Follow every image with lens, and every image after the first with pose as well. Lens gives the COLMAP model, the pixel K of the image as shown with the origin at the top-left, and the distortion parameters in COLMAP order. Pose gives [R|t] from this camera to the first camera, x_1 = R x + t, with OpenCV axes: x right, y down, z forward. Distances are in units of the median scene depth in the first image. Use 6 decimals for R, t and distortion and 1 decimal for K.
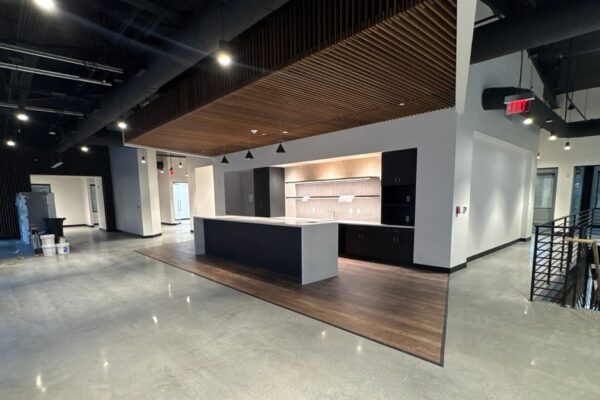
lens RADIAL K [[322.2, 0, 299.7], [0, 322.2, 232.9], [0, 0, 1]] dist [-0.004720, -0.001353]
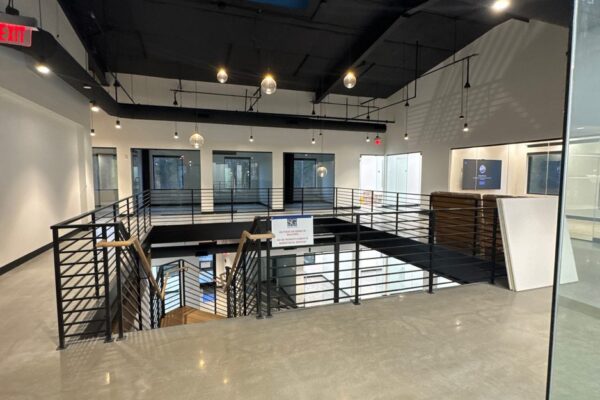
lens RADIAL K [[322.2, 0, 299.8], [0, 322.2, 199.1], [0, 0, 1]] dist [-0.004720, -0.001353]
pose [[0.399385, -0.062581, 0.914645, 0.148268], [0.102424, 0.994467, 0.023318, -0.017052], [-0.911044, 0.084369, 0.403585, 0.129051]]
